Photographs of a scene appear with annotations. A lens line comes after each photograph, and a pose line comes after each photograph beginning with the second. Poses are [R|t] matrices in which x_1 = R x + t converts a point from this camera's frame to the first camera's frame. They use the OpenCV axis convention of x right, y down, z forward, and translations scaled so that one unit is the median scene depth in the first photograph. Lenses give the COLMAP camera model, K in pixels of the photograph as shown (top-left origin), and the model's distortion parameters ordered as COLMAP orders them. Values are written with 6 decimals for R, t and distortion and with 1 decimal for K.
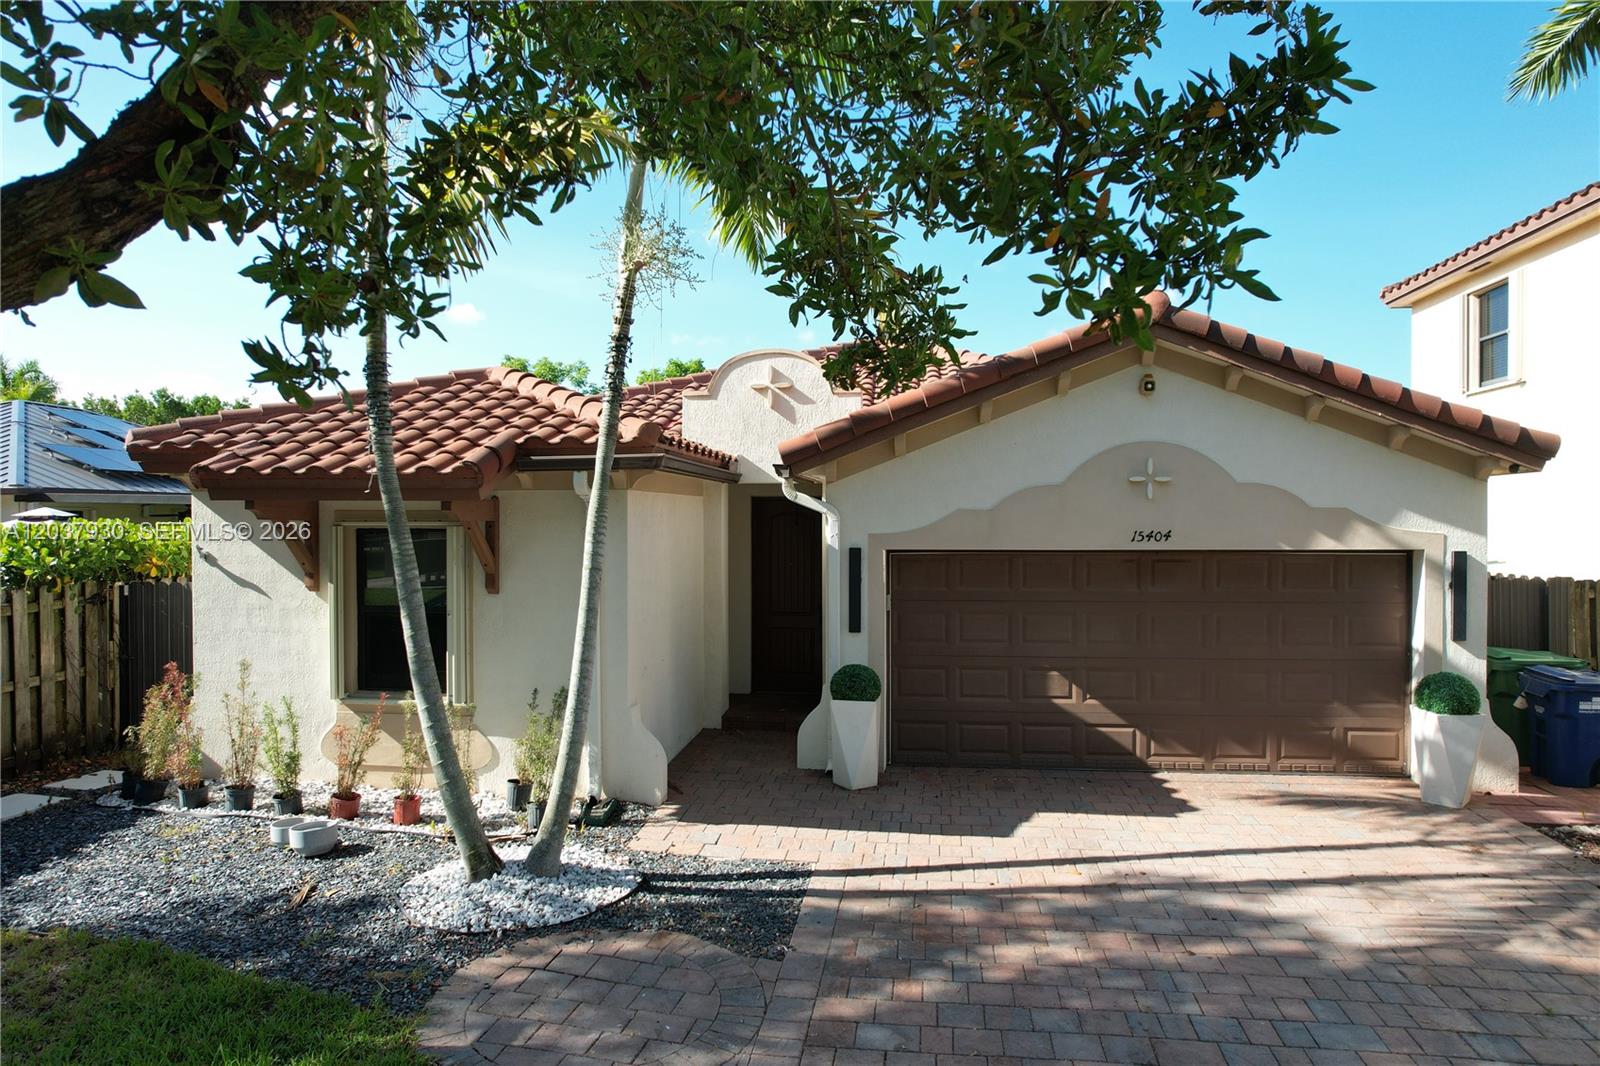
lens RADIAL K [[1026.2, 0, 800.0], [0, 1026.2, 533.0], [0, 0, 1]] dist [-0.066271, 0.062212]
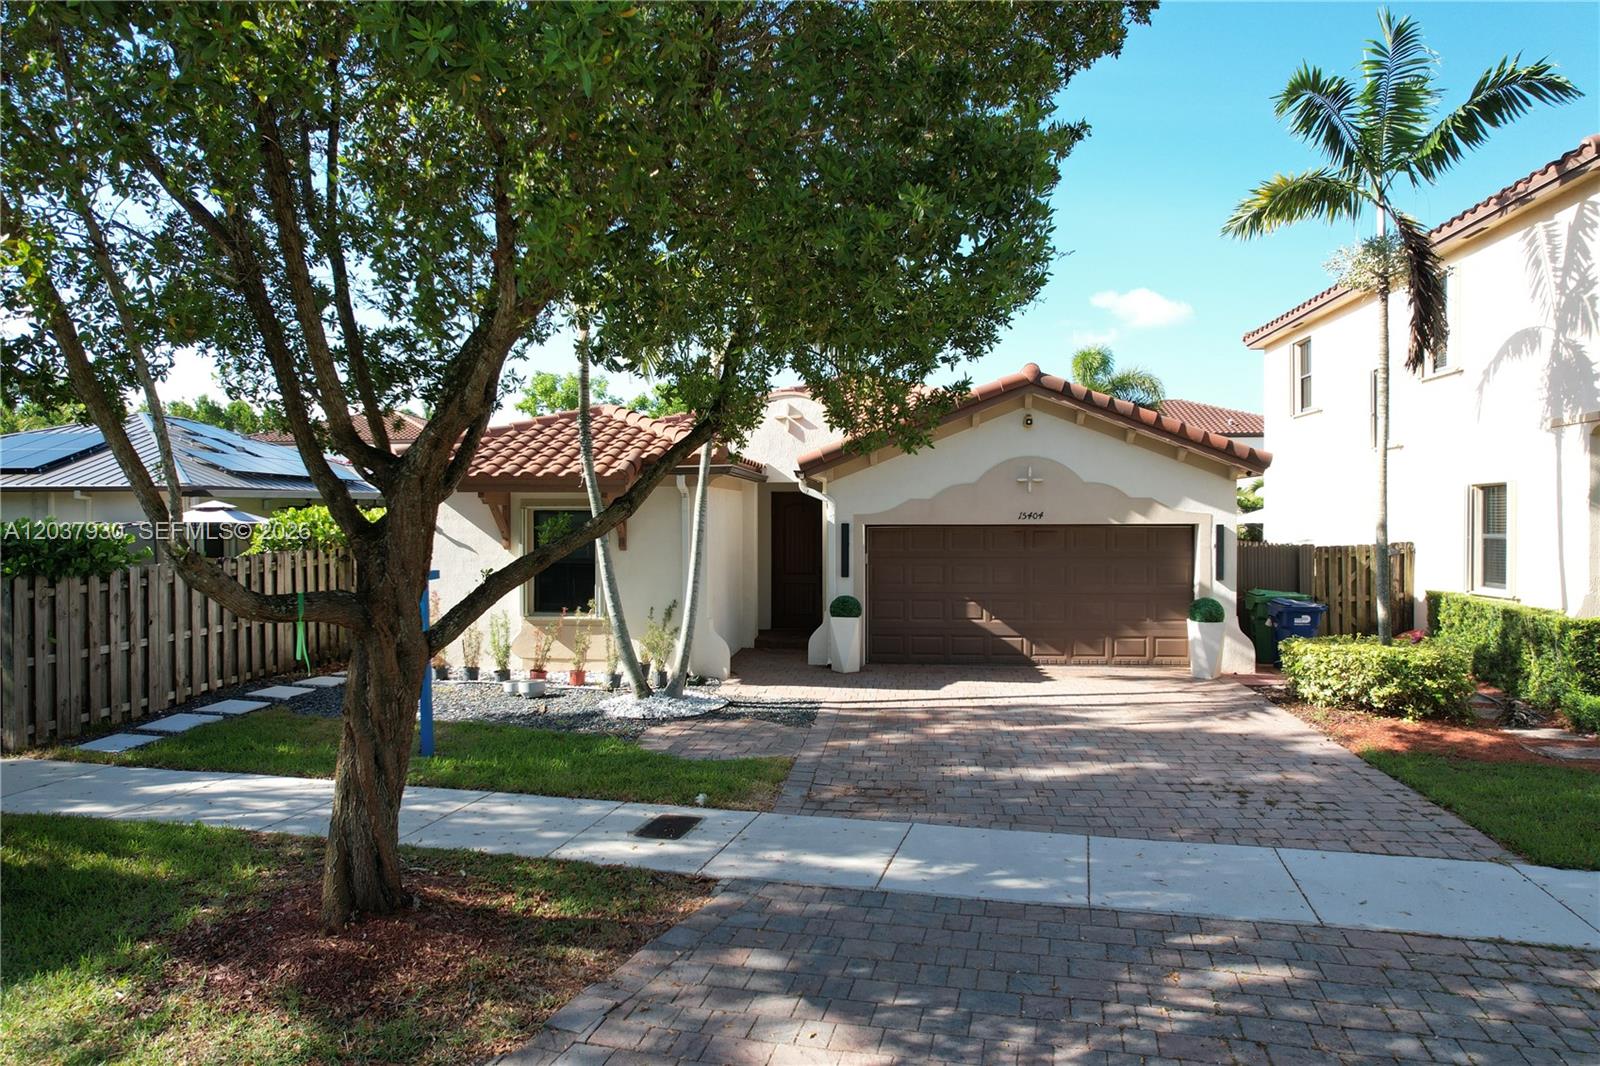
lens RADIAL K [[1026.2, 0, 800.0], [0, 1026.2, 533.0], [0, 0, 1]] dist [-0.066271, 0.062212]
pose [[0.999861, -0.000280, 0.016643, -0.043339], [0.000270, 1.000000, 0.000614, 0.029298], [-0.016643, -0.000609, 0.999861, -0.592805]]
